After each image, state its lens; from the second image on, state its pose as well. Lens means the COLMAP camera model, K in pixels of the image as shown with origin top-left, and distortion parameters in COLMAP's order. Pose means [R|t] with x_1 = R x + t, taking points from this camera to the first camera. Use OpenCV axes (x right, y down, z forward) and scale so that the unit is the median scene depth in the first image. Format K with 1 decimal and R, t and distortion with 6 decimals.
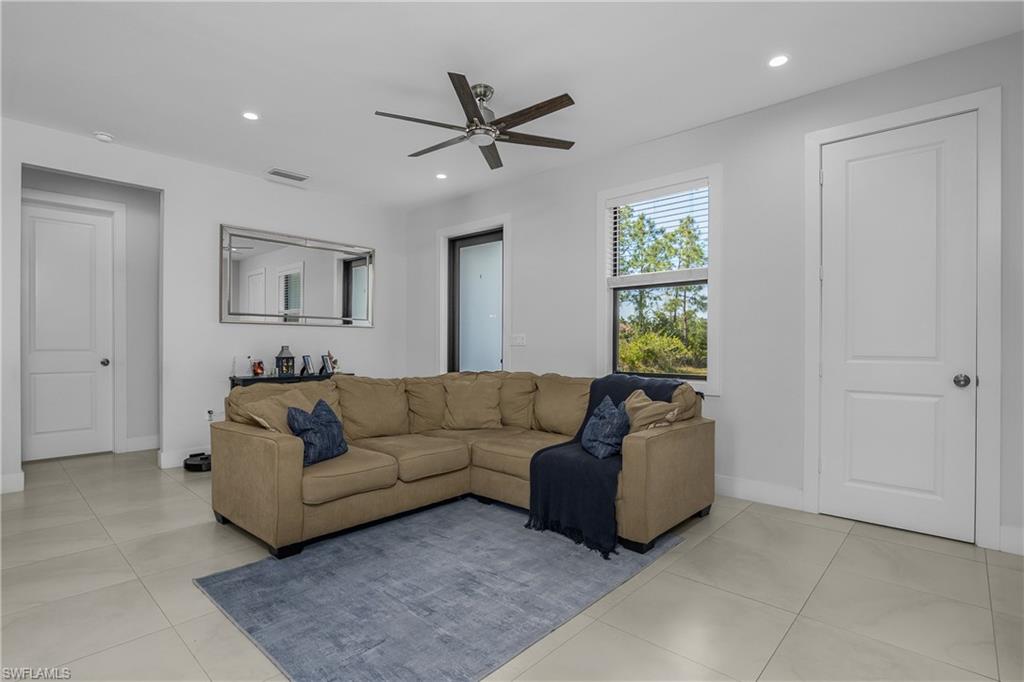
lens RADIAL K [[502.4, 0, 501.8], [0, 502.4, 348.7], [0, 0, 1]] dist [-0.015536, -0.001177]
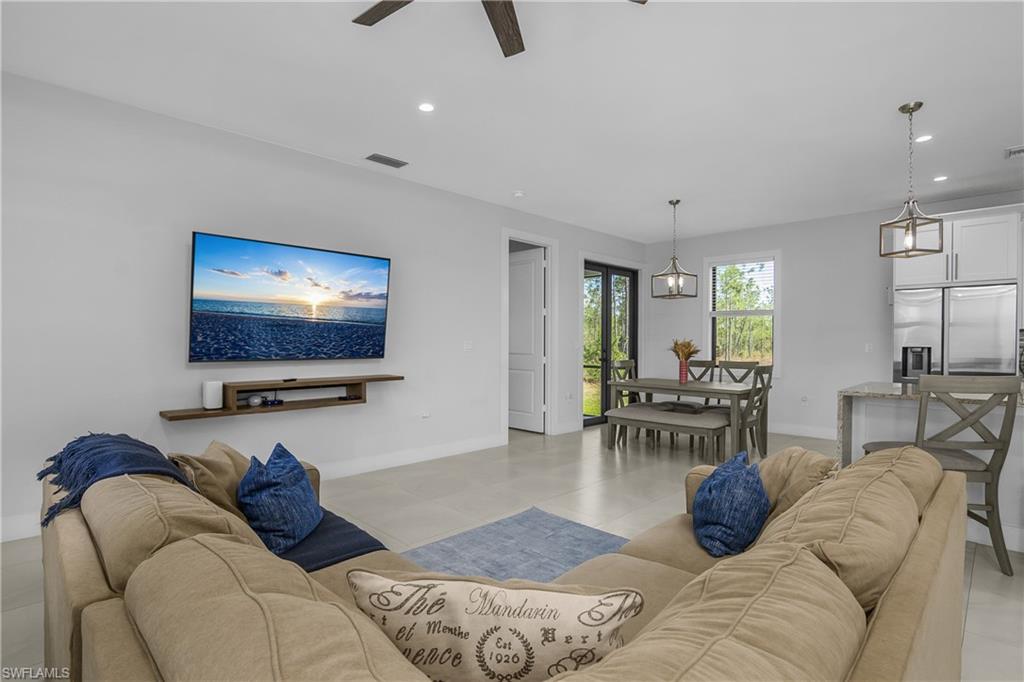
lens RADIAL K [[502.4, 0, 510.8], [0, 502.4, 346.5], [0, 0, 1]] dist [-0.015536, -0.001177]
pose [[-0.999450, -0.009358, 0.031807, -0.084464], [-0.008805, 0.999808, 0.017487, -0.034791], [-0.031964, 0.017197, -0.999341, 1.355952]]
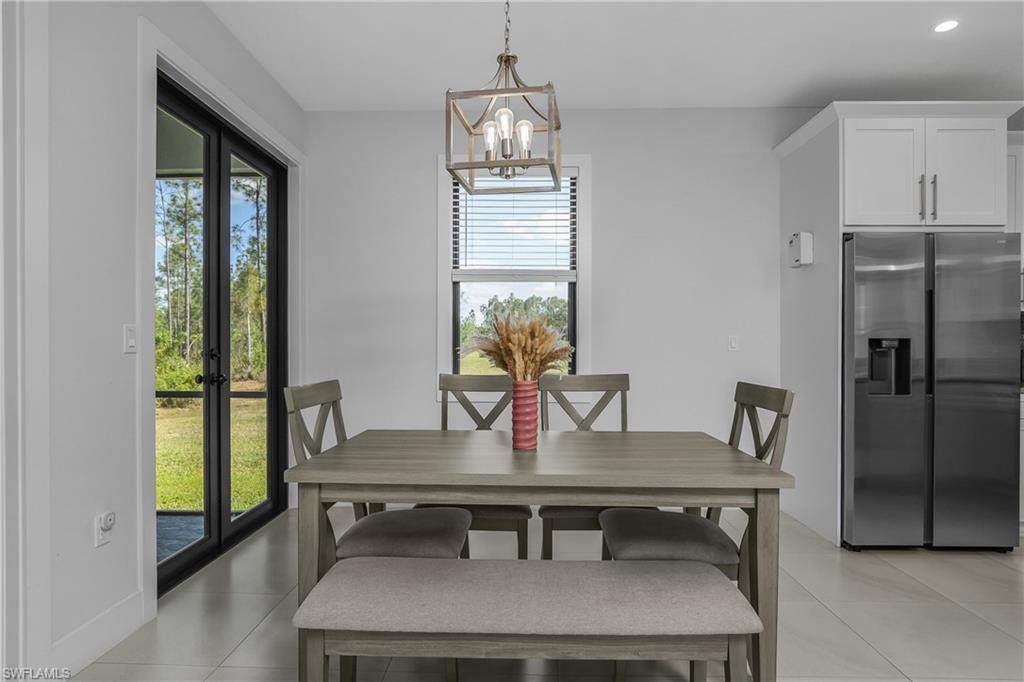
lens RADIAL K [[574.6, 0, 502.2], [0, 574.6, 346.2], [0, 0, 1]] dist [-0.028779, 0.003462]
pose [[-0.754384, -0.000606, -0.656433, -0.168469], [-0.010621, 0.999880, 0.011283, -0.010328], [0.656348, 0.015484, -0.754300, 0.210610]]
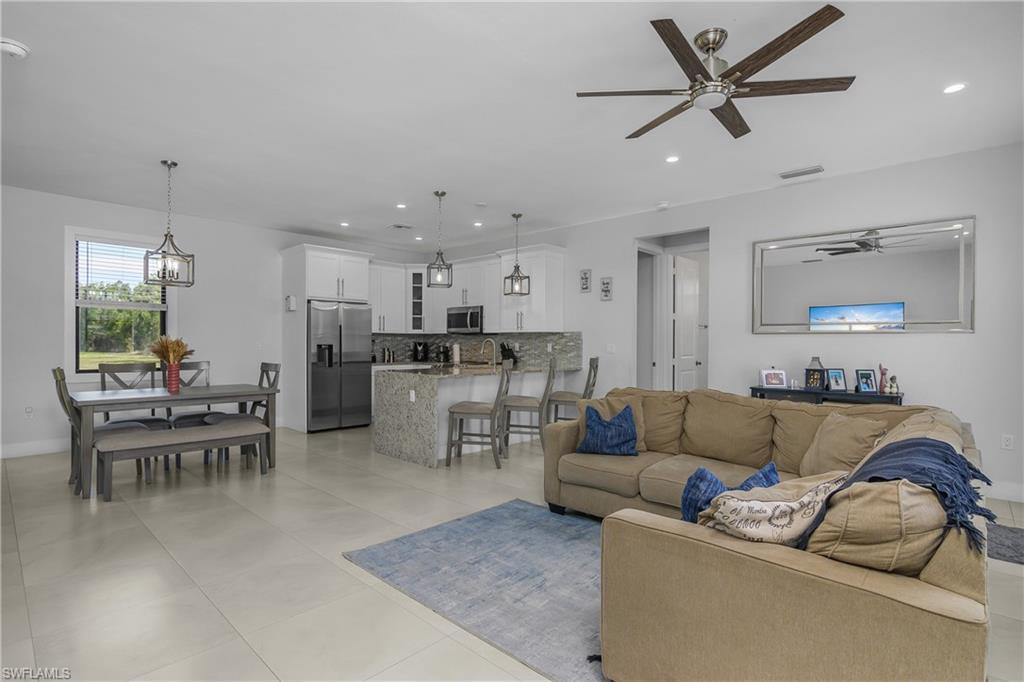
lens RADIAL K [[502.4, 0, 504.5], [0, 502.4, 347.0], [0, 0, 1]] dist [-0.015536, -0.001177]
pose [[-0.006378, 0.004759, -0.999968, 0.669532], [-0.014999, 0.999876, 0.004854, -0.028059], [0.999867, 0.015029, -0.006306, 0.619632]]
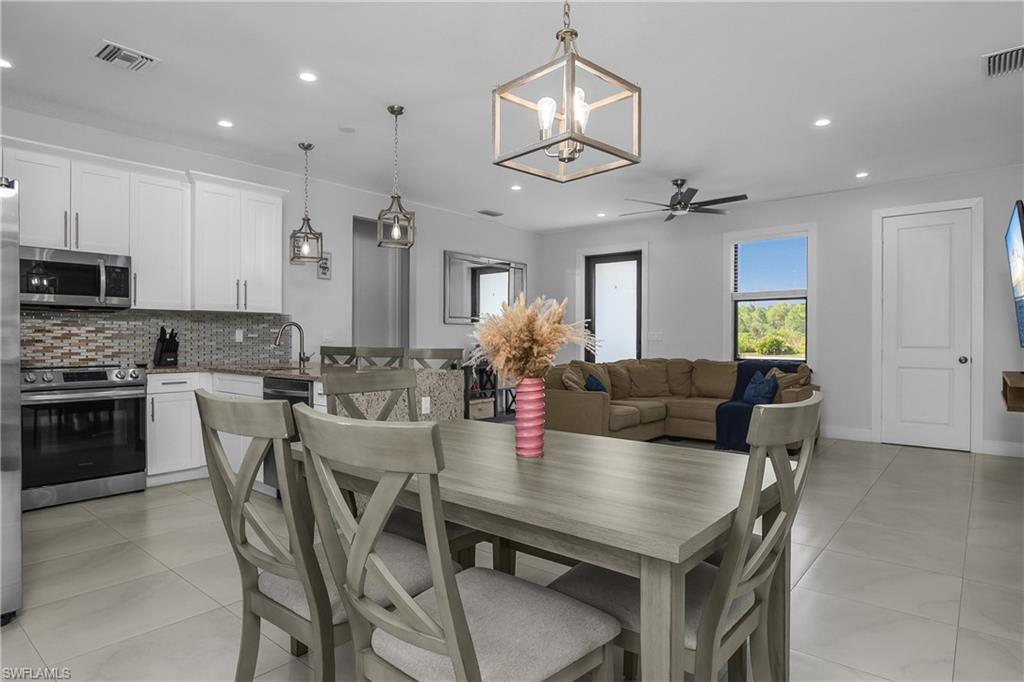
lens RADIAL K [[574.6, 0, 507.1], [0, 574.6, 344.9], [0, 0, 1]] dist [-0.028779, 0.003462]
pose [[0.998758, -0.002136, 0.049778, -0.614035], [0.002050, 0.999996, 0.001789, 0.002931], [-0.049782, -0.001685, 0.998759, -0.717862]]
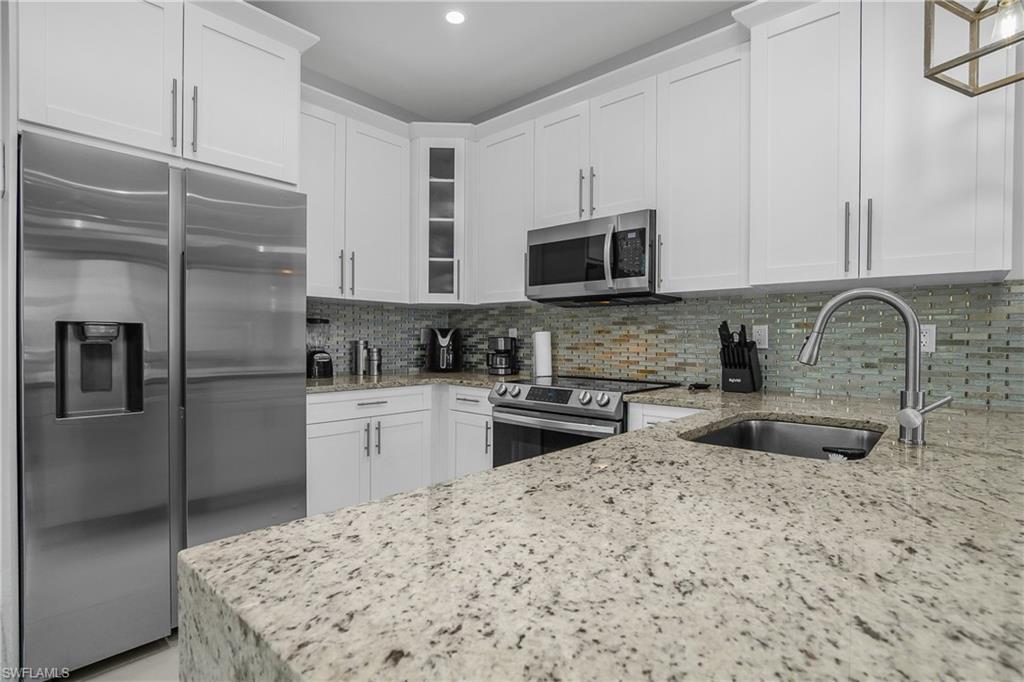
lens RADIAL K [[502.4, 0, 508.0], [0, 502.4, 344.0], [0, 0, 1]] dist [-0.015536, -0.001177]
pose [[0.024272, 0.004599, -0.999695, -0.696067], [-0.017128, 0.999845, 0.004184, -0.006602], [0.999559, 0.017021, 0.024347, 0.310854]]
